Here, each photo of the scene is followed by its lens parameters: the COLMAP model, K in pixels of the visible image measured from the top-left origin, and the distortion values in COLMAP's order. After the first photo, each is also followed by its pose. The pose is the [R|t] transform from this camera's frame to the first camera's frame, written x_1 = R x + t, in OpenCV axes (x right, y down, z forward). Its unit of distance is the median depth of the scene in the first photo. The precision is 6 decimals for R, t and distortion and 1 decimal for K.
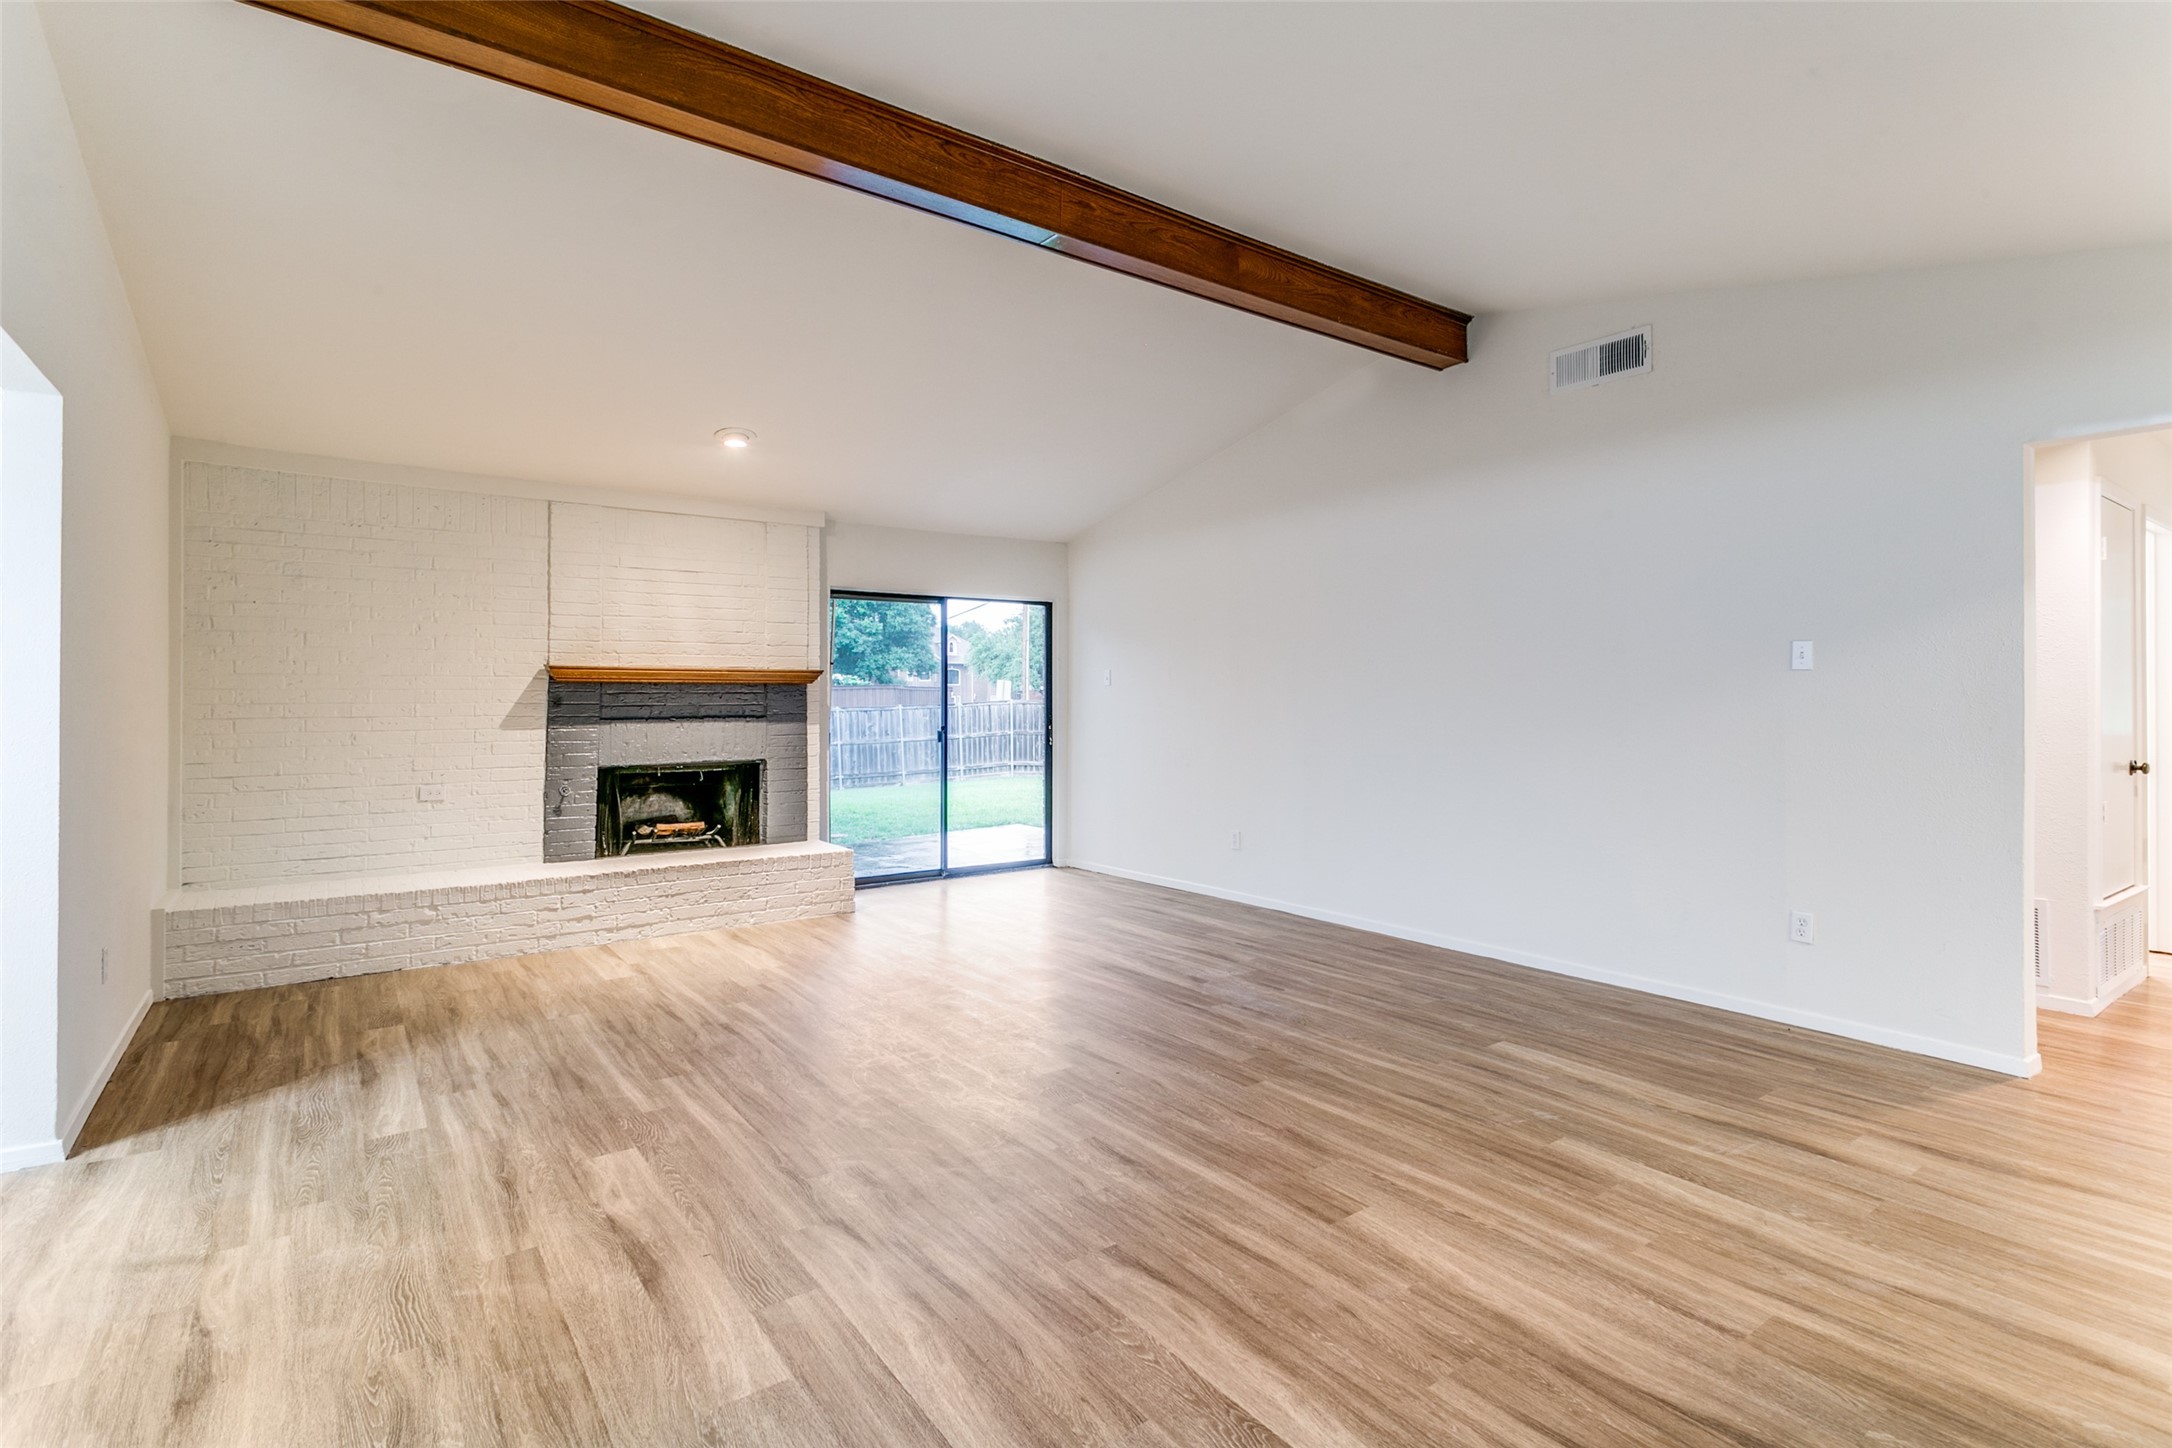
lens RADIAL K [[1065.3, 0, 1151.6], [0, 1065.3, 694.0], [0, 0, 1]] dist [0.011528, -0.008424]
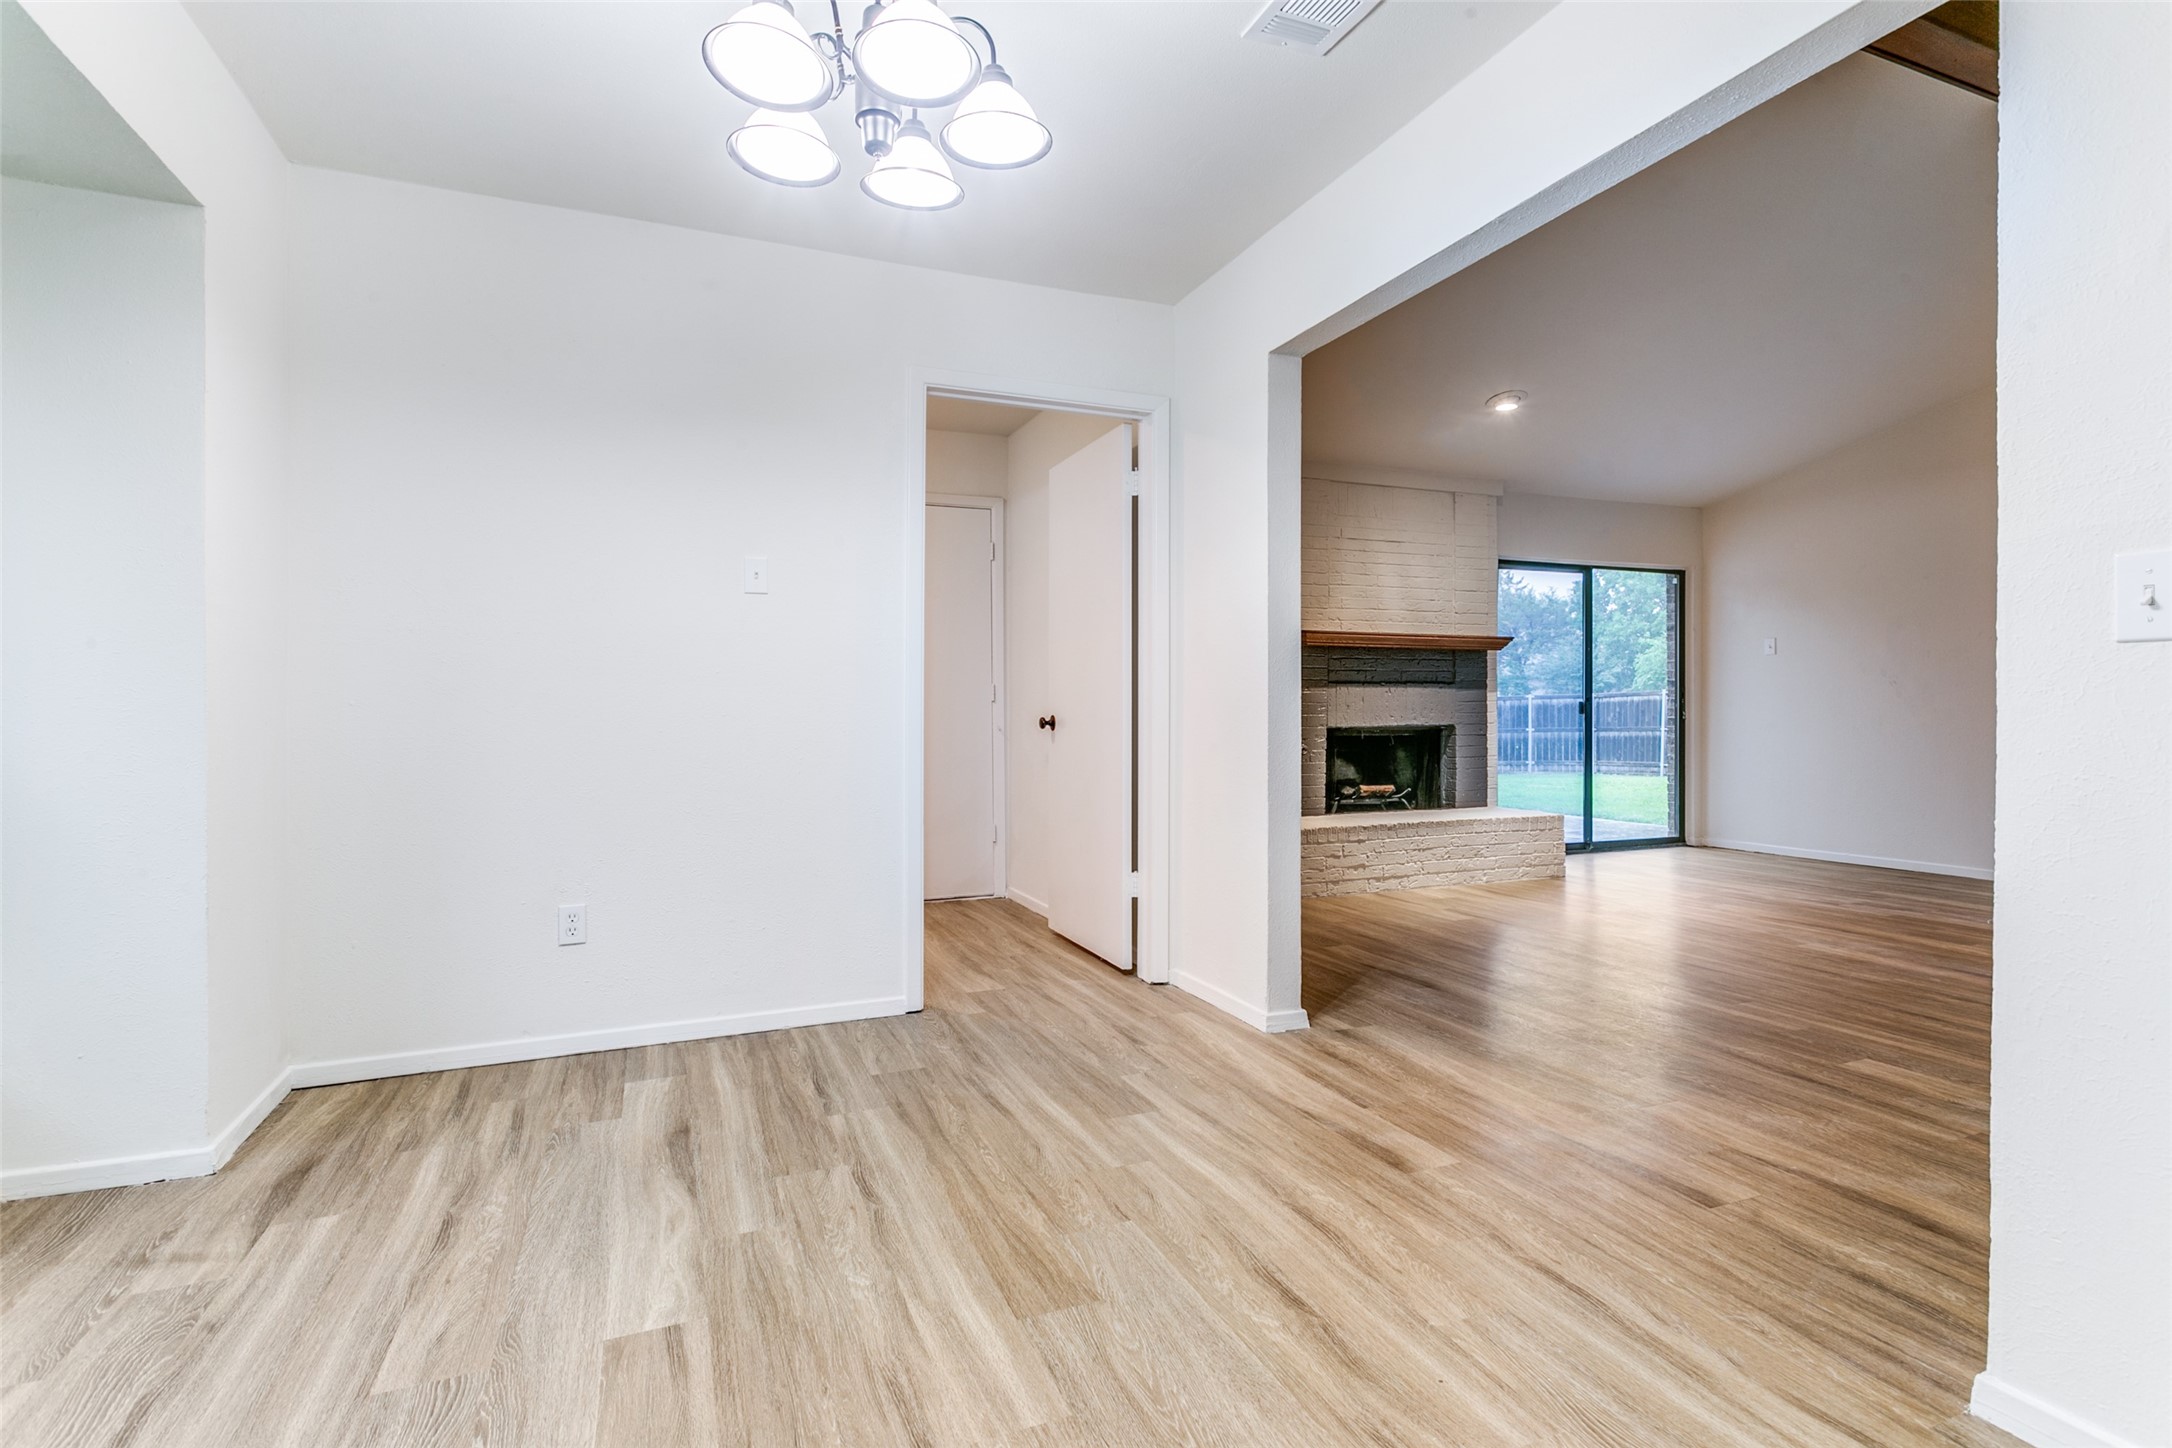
lens RADIAL K [[1072.3, 0, 1150.1], [0, 1072.3, 710.3], [0, 0, 1]] dist [0.016706, 0.000012]
pose [[0.970766, 0.001335, -0.240025, -0.444665], [0.000305, 0.999977, 0.006794, 0.044891], [0.240029, -0.006668, 0.970743, -0.073231]]
